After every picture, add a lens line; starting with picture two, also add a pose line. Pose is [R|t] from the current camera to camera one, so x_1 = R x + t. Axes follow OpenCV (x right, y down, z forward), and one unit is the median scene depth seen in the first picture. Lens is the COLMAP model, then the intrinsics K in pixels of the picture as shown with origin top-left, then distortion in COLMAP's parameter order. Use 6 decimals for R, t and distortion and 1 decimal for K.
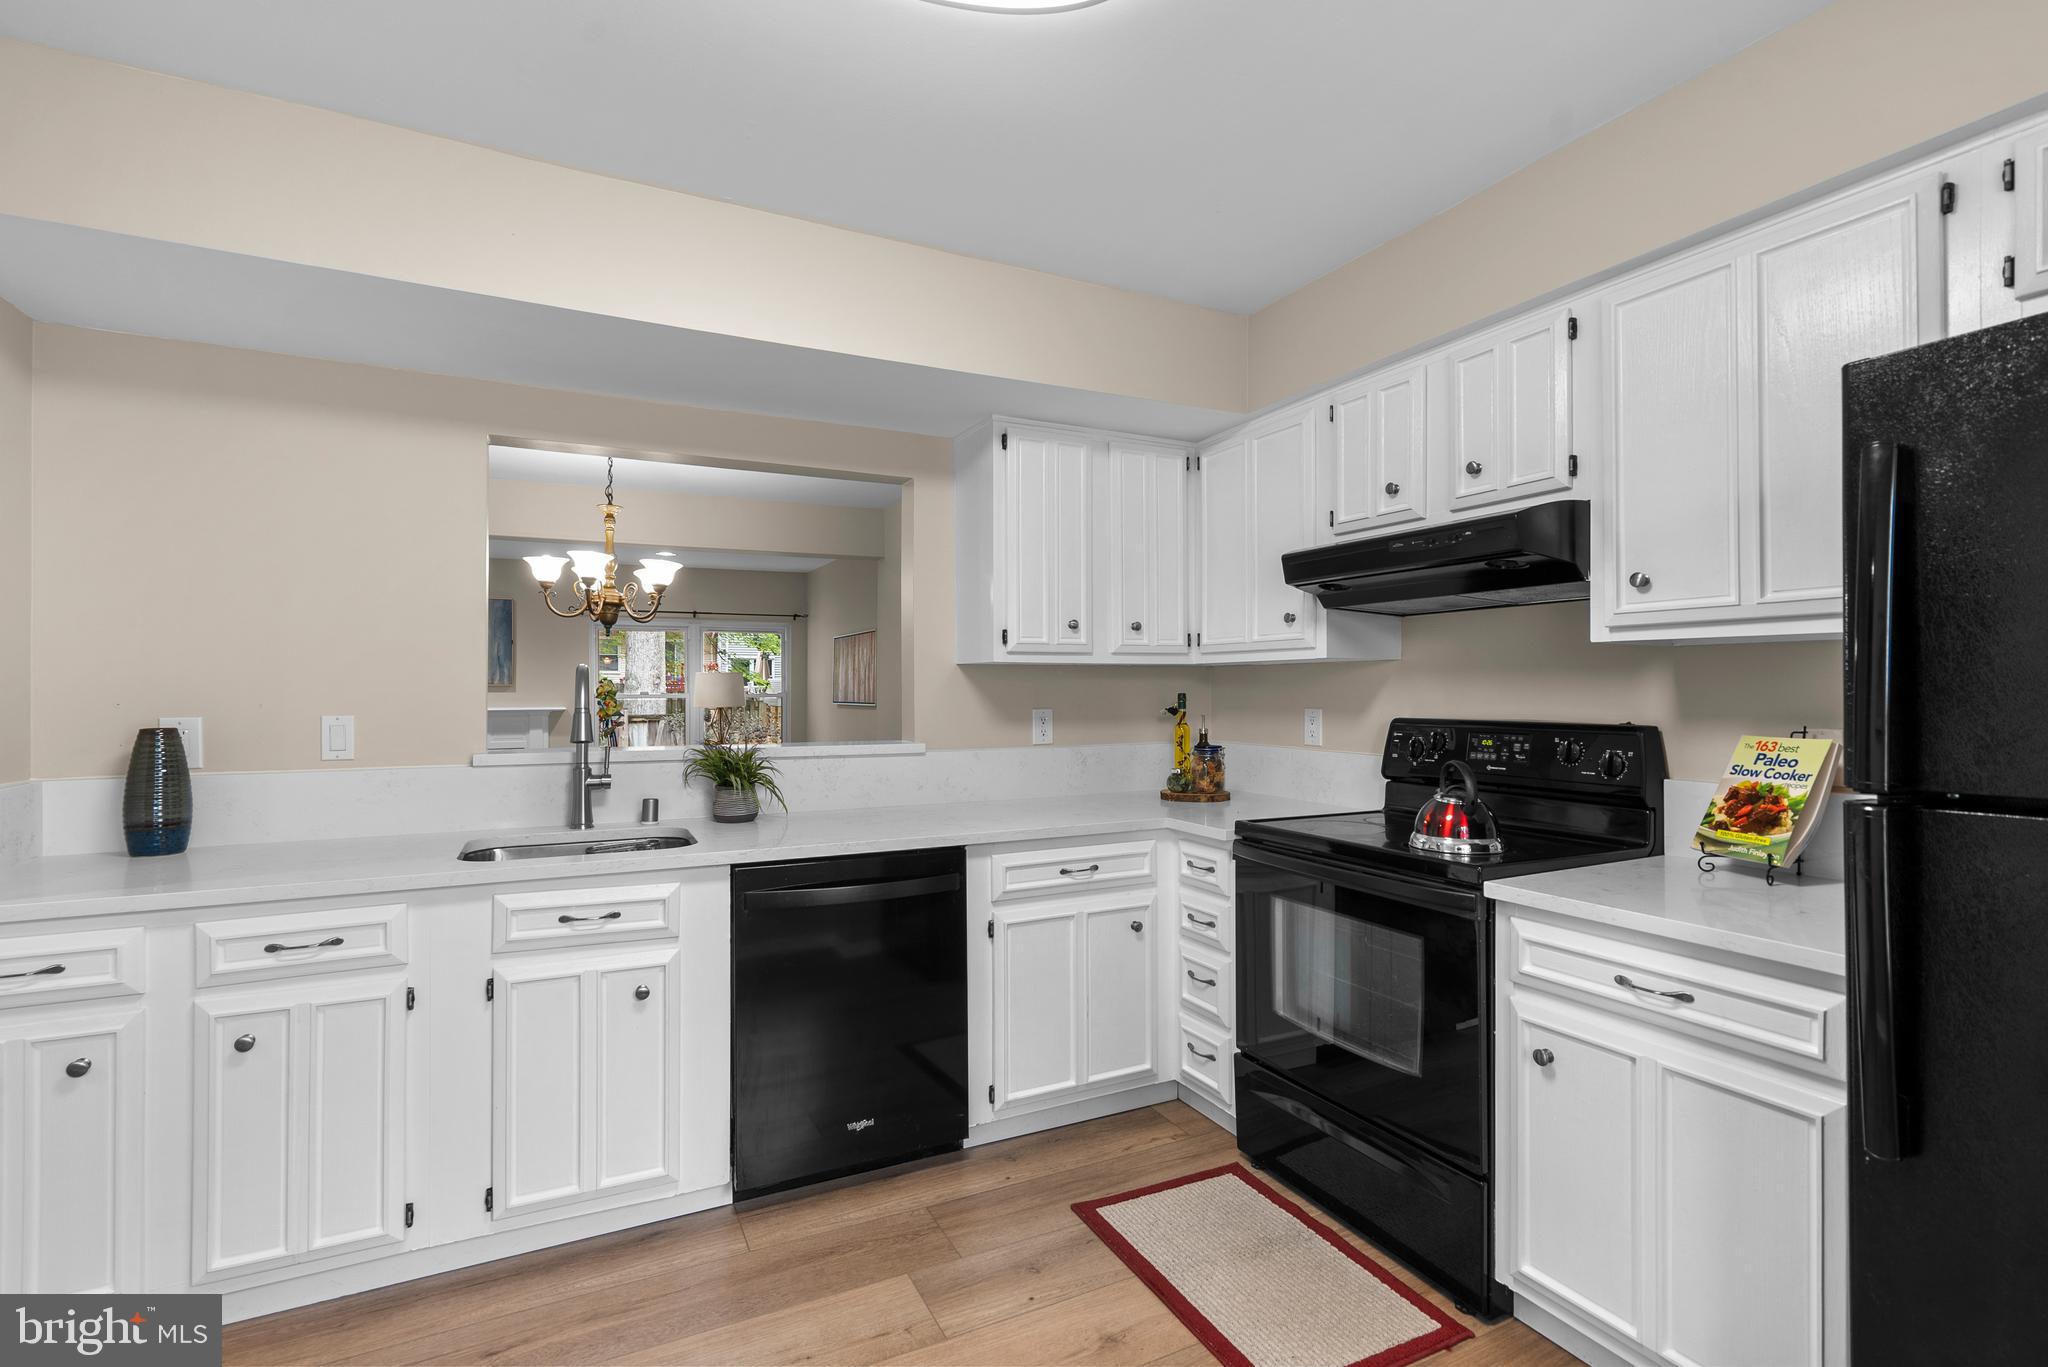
lens RADIAL K [[930.9, 0, 1024.4], [0, 930.9, 683.1], [0, 0, 1]] dist [-0.005469, 0.003150]
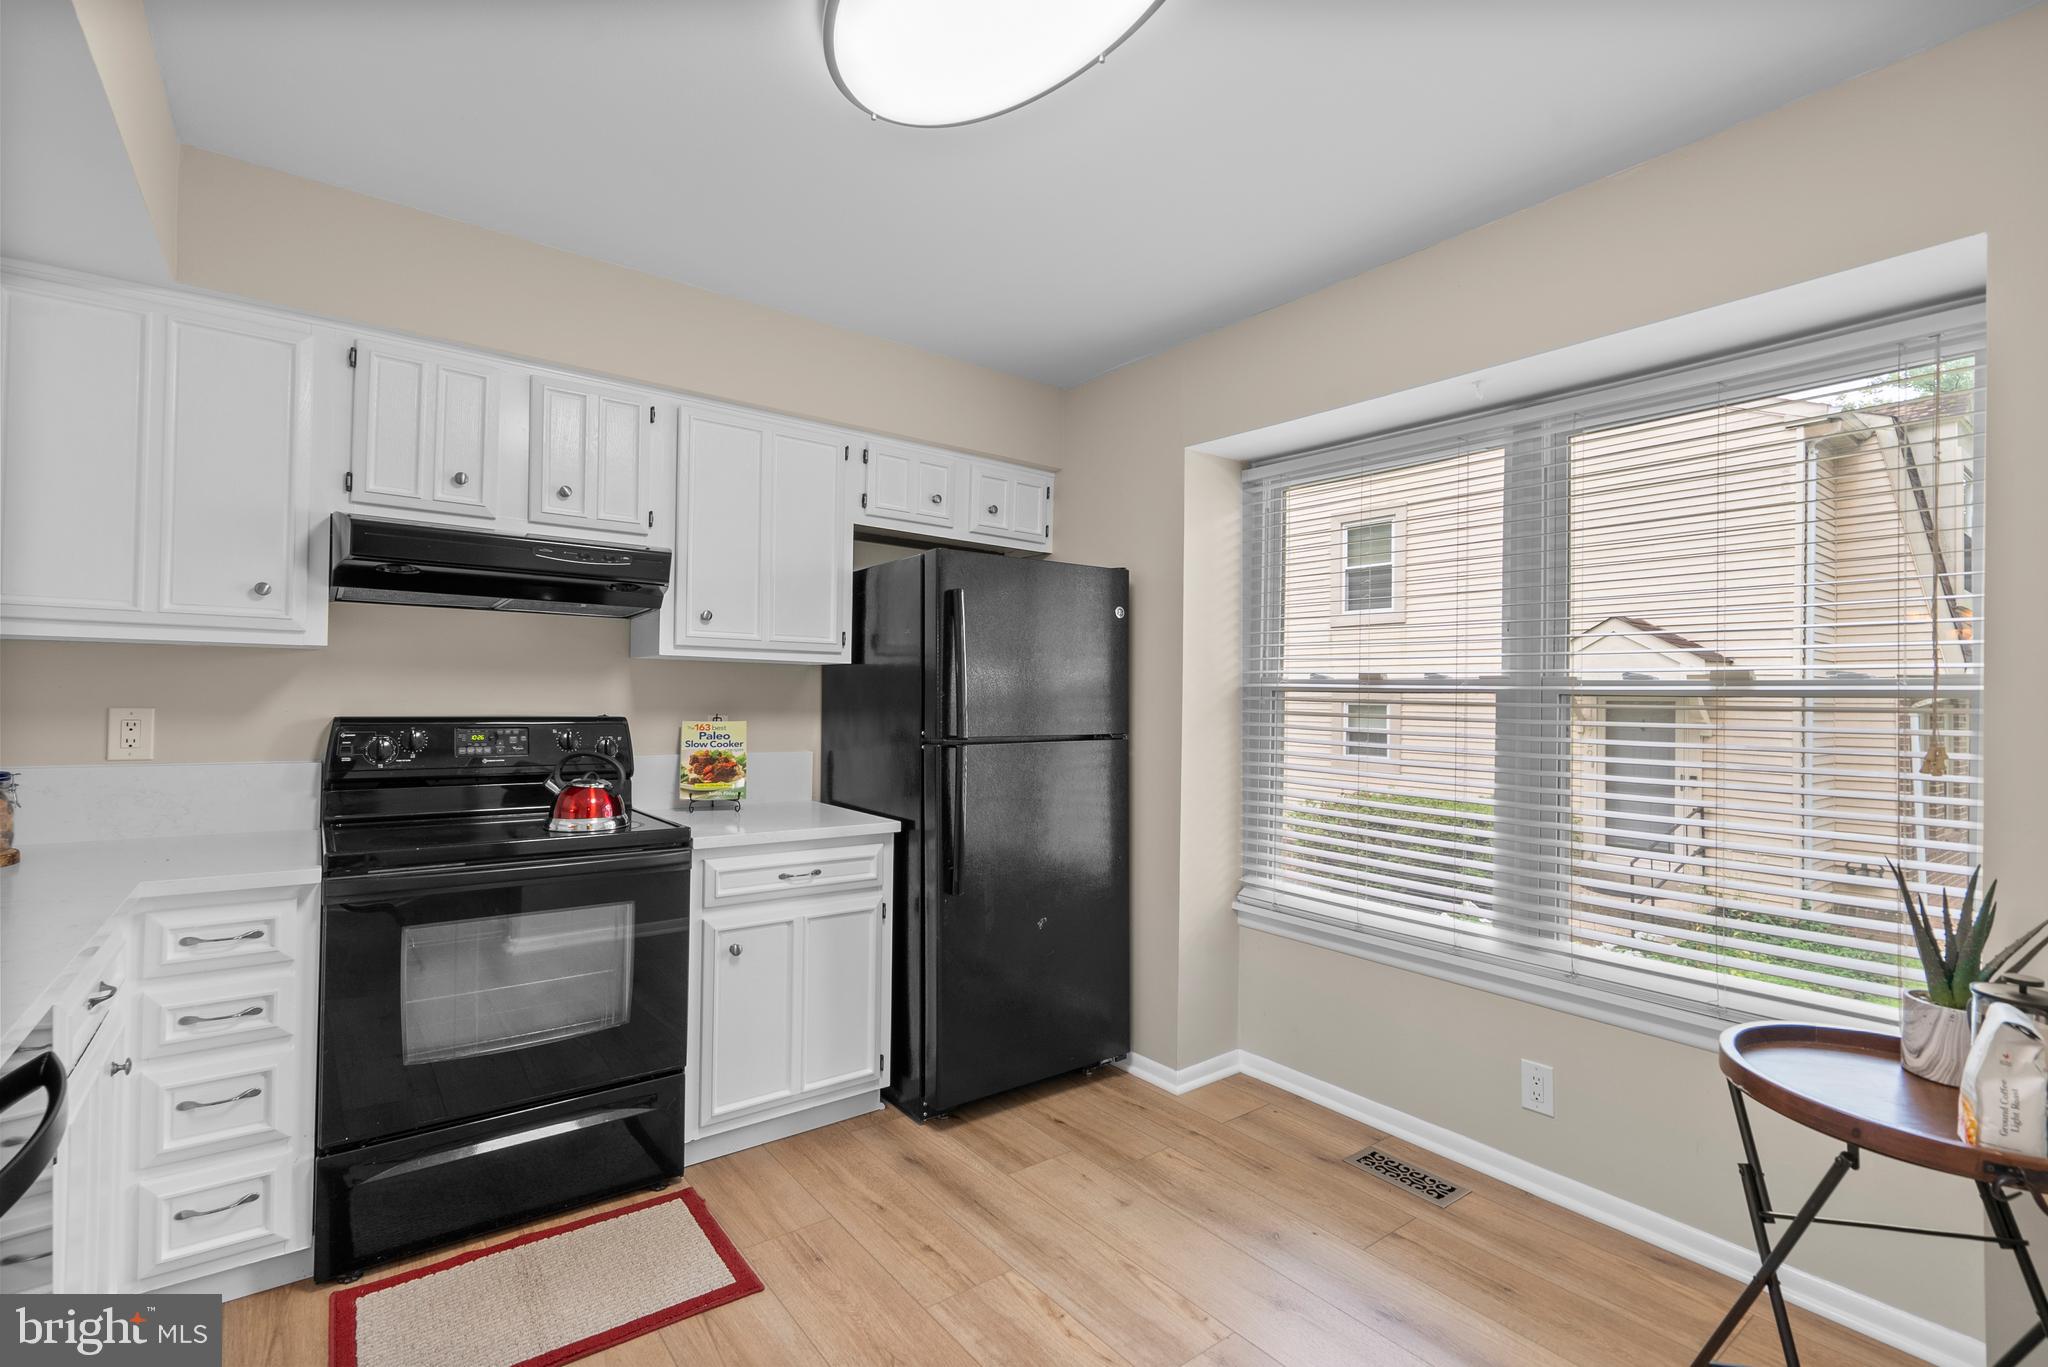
lens RADIAL K [[930.9, 0, 1023.6], [0, 930.9, 686.7], [0, 0, 1]] dist [-0.005469, 0.003150]
pose [[-0.191258, 0.008800, 0.981500, -0.666918], [-0.023906, 0.999621, -0.013621, 0.006300], [-0.981249, -0.026069, -0.190976, 0.610737]]
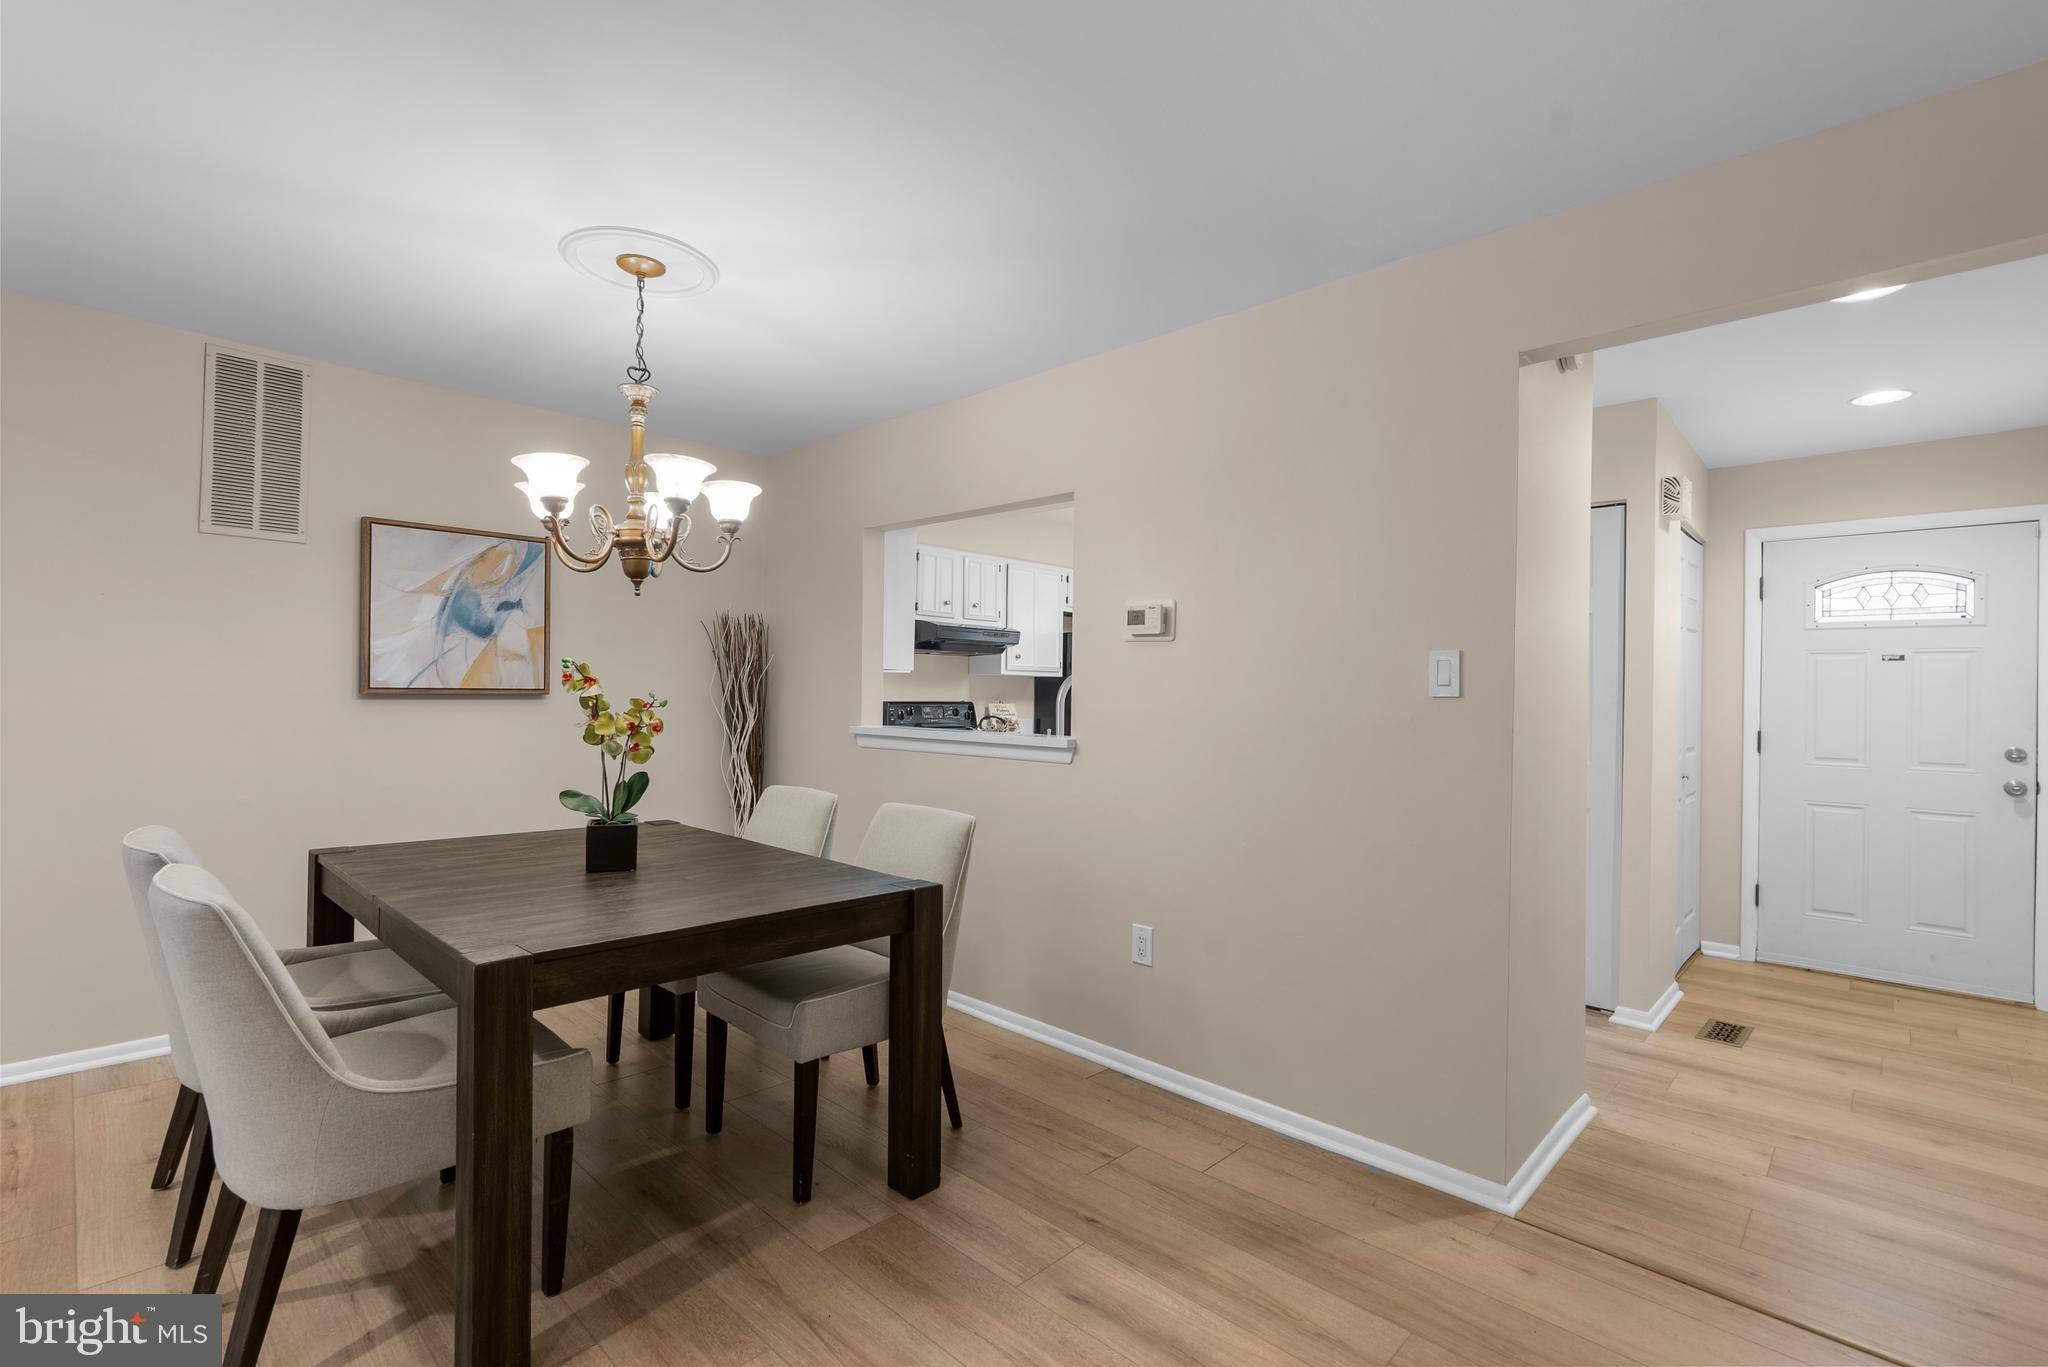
lens RADIAL K [[930.9, 0, 1026.6], [0, 930.9, 684.4], [0, 0, 1]] dist [-0.005469, 0.003150]
pose [[-0.343212, 0.000804, 0.939258, -1.888085], [-0.023136, 0.999689, -0.009310, 0.014142], [-0.938973, -0.024926, -0.343087, 1.624963]]
